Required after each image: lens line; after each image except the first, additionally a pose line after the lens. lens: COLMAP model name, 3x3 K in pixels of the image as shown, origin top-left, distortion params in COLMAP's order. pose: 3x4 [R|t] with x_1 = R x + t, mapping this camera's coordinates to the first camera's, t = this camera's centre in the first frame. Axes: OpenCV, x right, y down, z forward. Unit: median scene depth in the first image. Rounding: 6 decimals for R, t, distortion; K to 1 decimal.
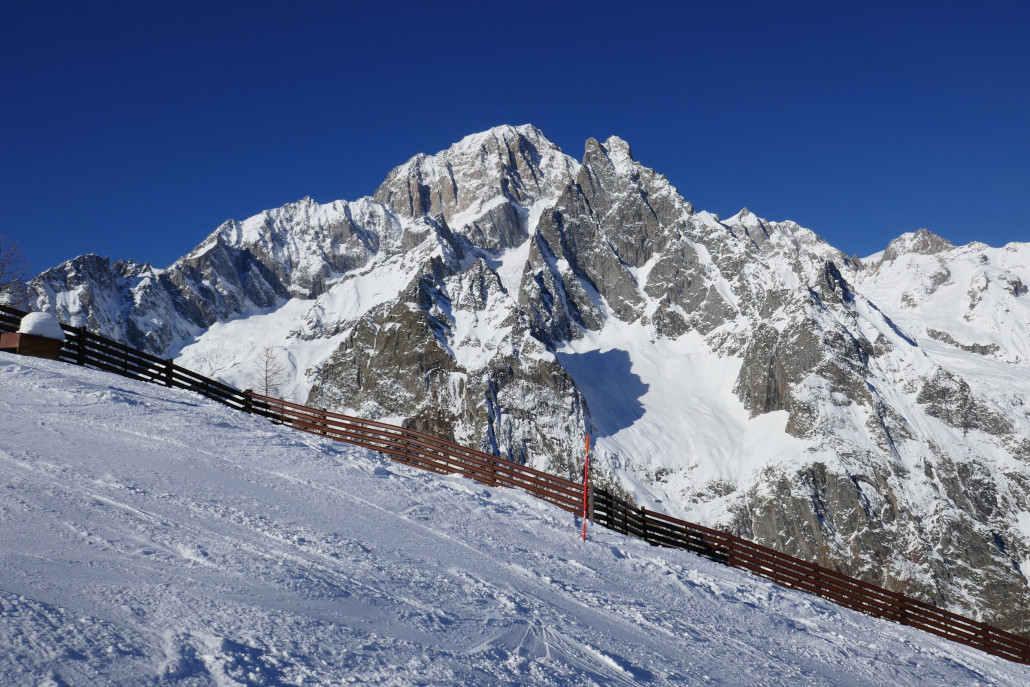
lens RADIAL K [[941.5, 0, 513.3], [0, 941.5, 344.6], [0, 0, 1]] dist [-0.034061, 0.000000]
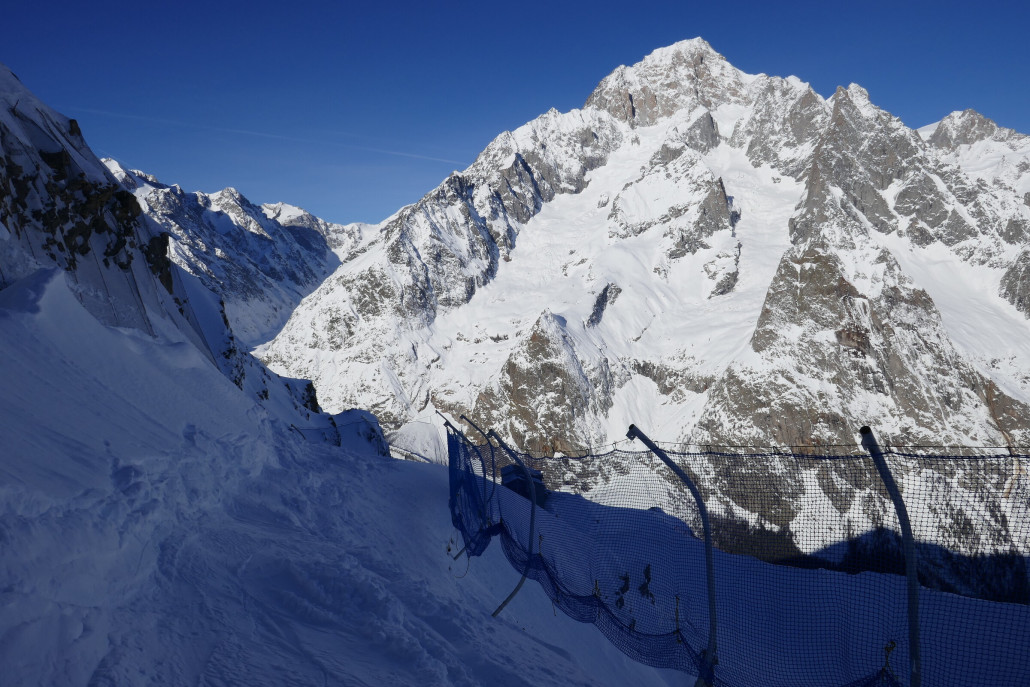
lens RADIAL K [[731.1, 0, 507.1], [0, 731.1, 346.5], [0, 0, 1]] dist [-0.027029, 0.001301]
pose [[0.999642, -0.024705, 0.010281, -0.471199], [0.021241, 0.966278, 0.256623, -0.152957], [-0.016275, -0.256313, 0.966457, -0.112526]]
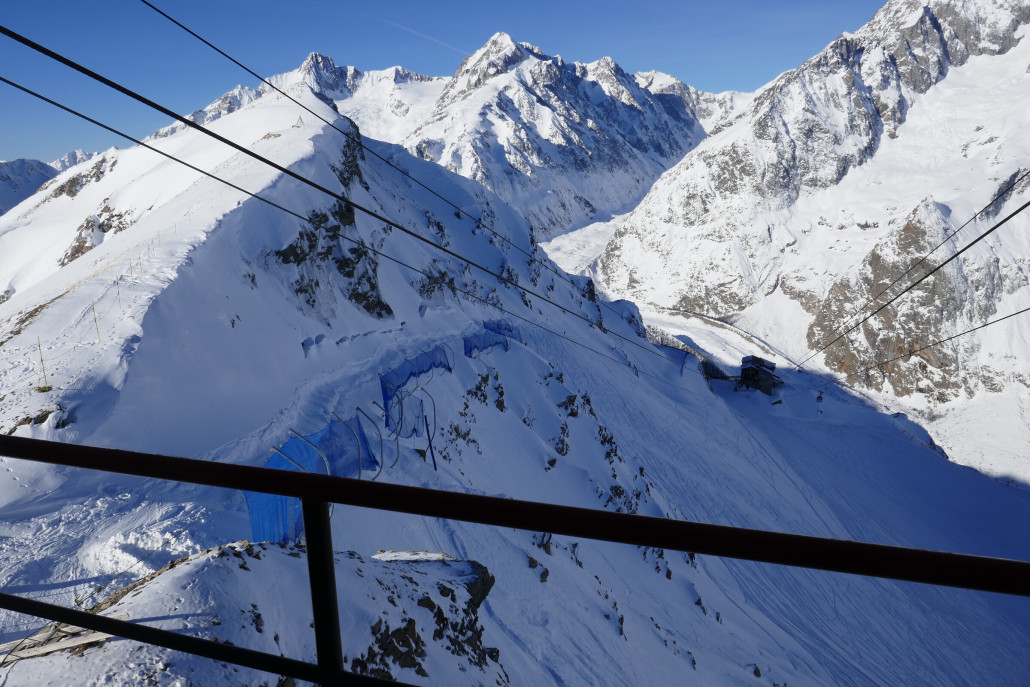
lens RADIAL K [[731.1, 0, 506.2], [0, 731.1, 346.6], [0, 0, 1]] dist [-0.027029, 0.001301]
pose [[0.888812, 0.113952, -0.443878, -0.452420], [0.080498, 0.914710, 0.396012, -0.165730], [0.451146, -0.387712, 0.803833, -0.138529]]
